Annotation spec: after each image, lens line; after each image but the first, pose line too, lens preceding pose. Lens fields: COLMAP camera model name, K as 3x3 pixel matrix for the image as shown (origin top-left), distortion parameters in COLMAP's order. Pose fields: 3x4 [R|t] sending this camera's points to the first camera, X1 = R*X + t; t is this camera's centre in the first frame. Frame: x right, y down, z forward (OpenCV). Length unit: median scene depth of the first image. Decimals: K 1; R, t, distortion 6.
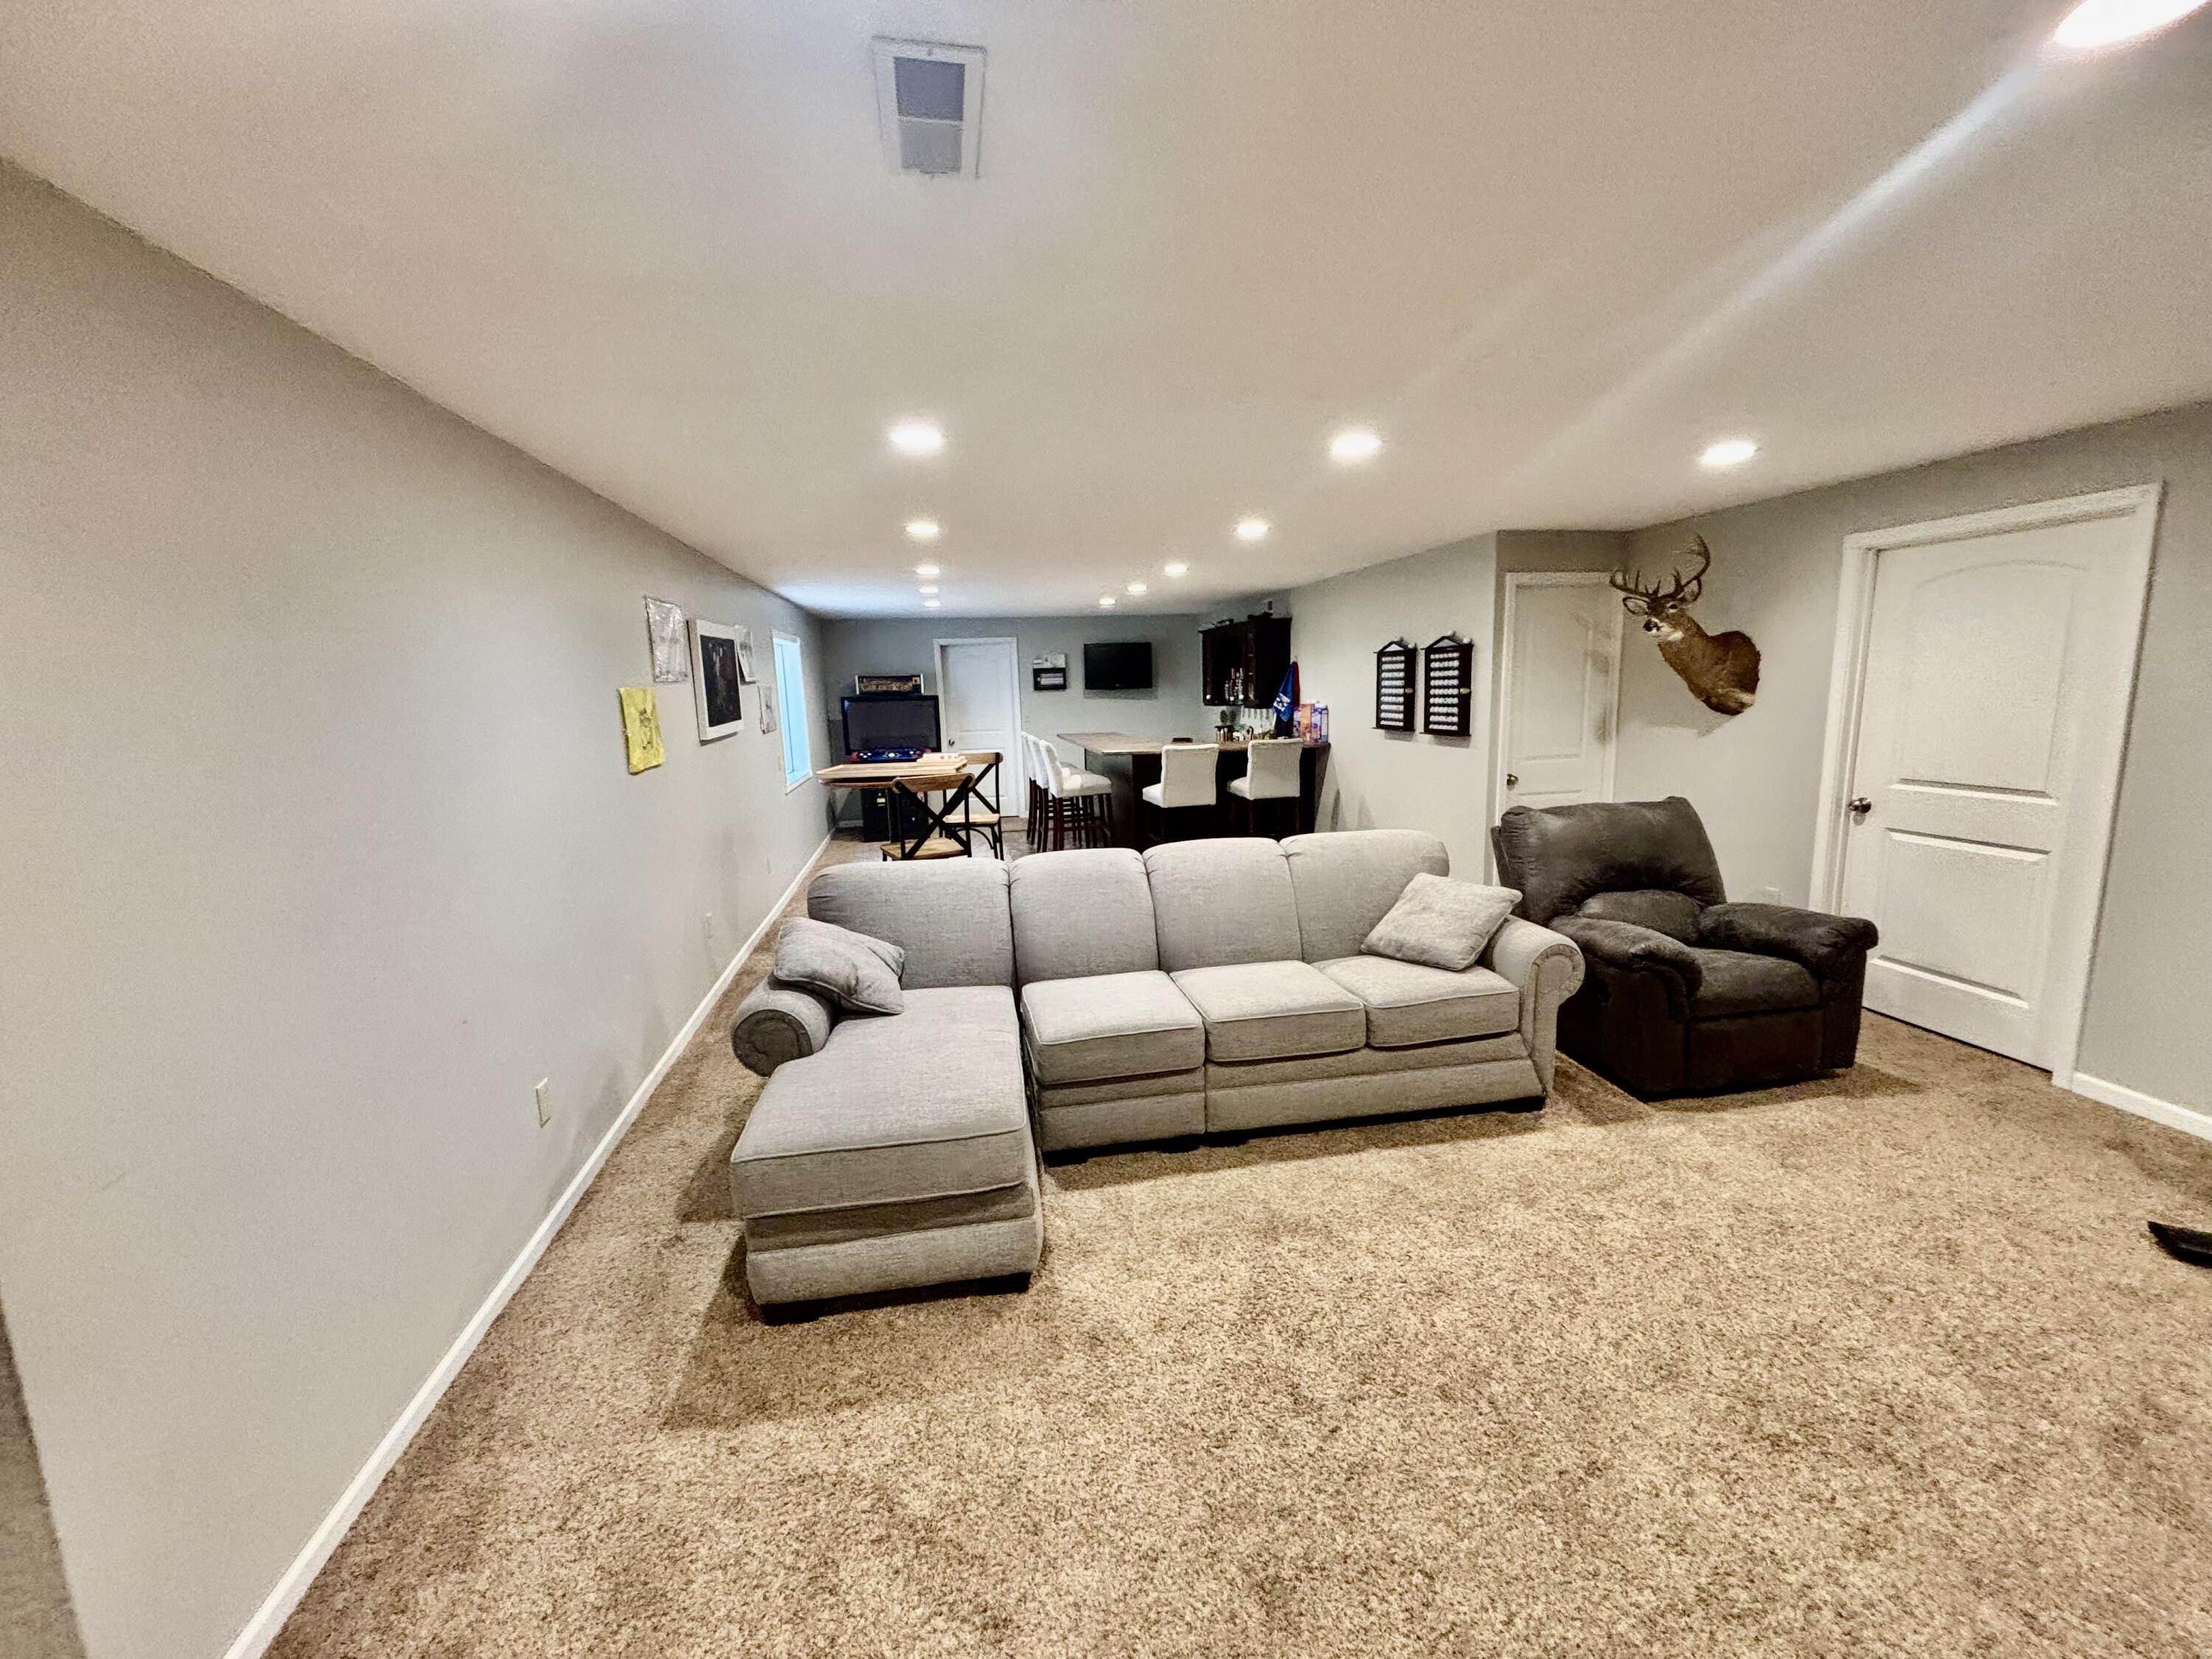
lens RADIAL K [[892.2, 0, 1094.1], [0, 892.2, 835.5], [0, 0, 1]] dist [-0.000282, 0.000685]
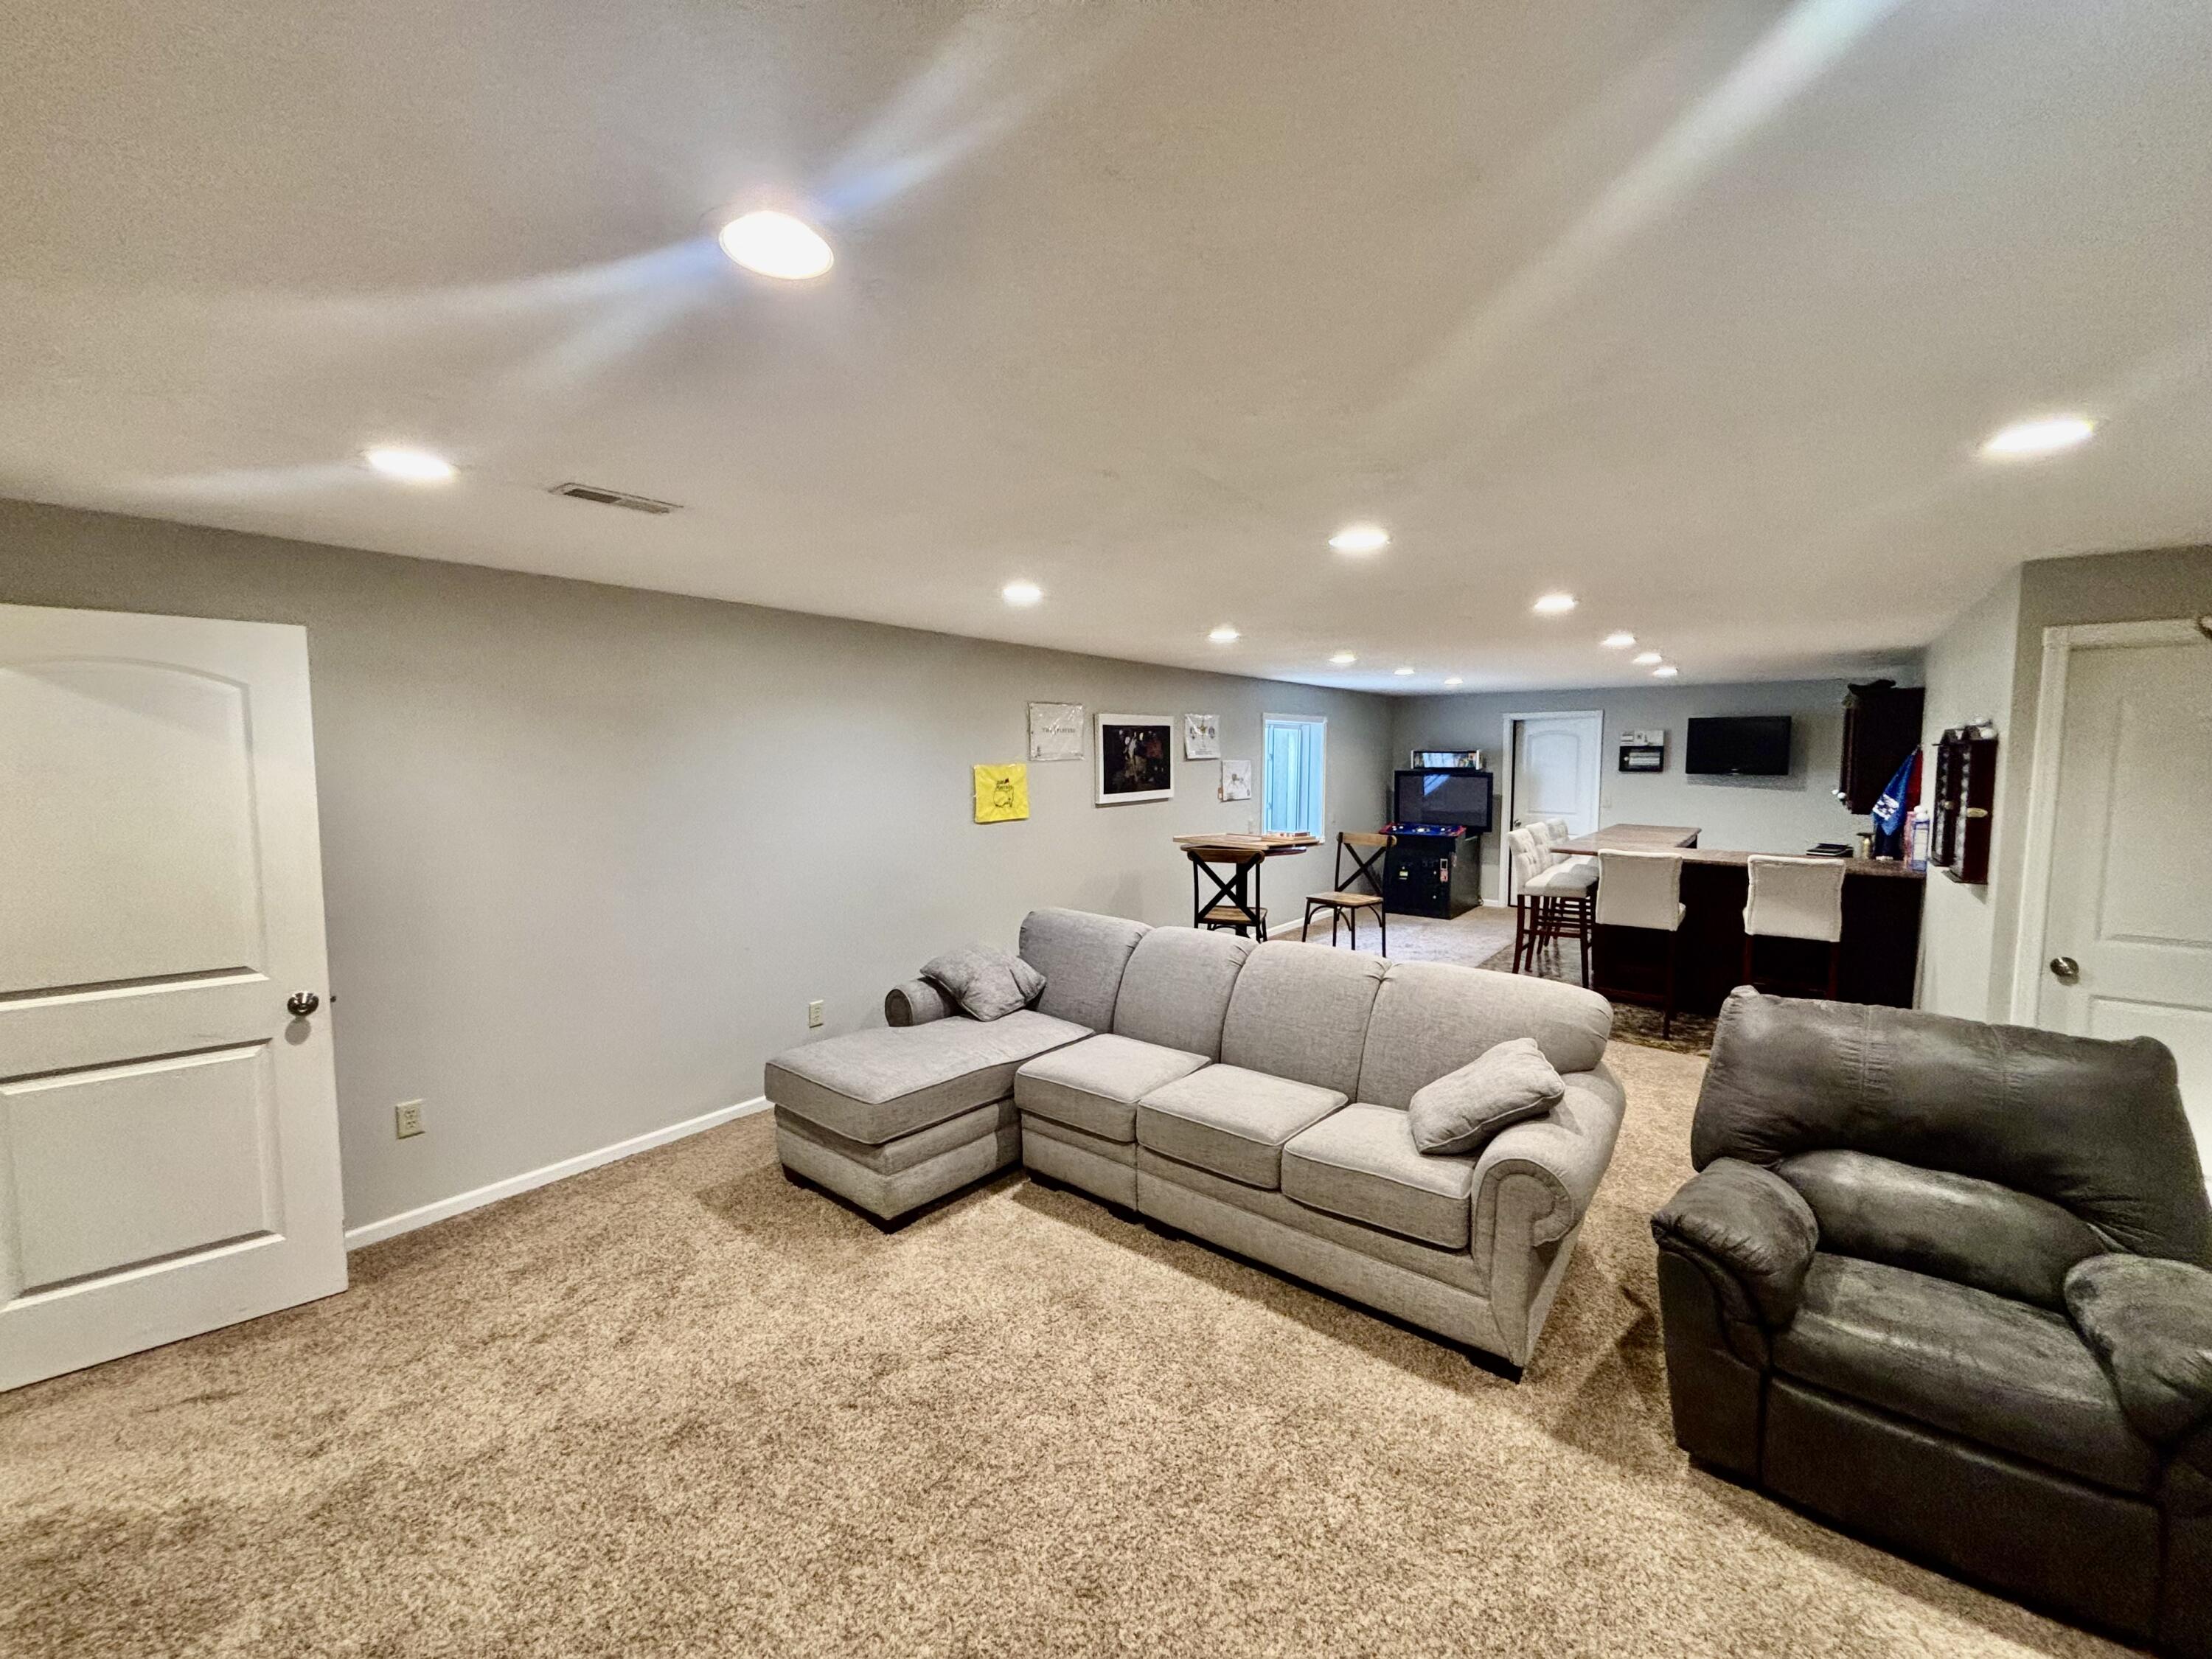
lens RADIAL K [[892.2, 0, 1105.6], [0, 892.2, 823.2], [0, 0, 1]] dist [-0.000282, 0.000685]
pose [[0.663605, 0.088551, -0.742824, 0.736682], [-0.146477, 0.989129, -0.012943, -0.086325], [0.733603, 0.117395, 0.669362, 0.190109]]
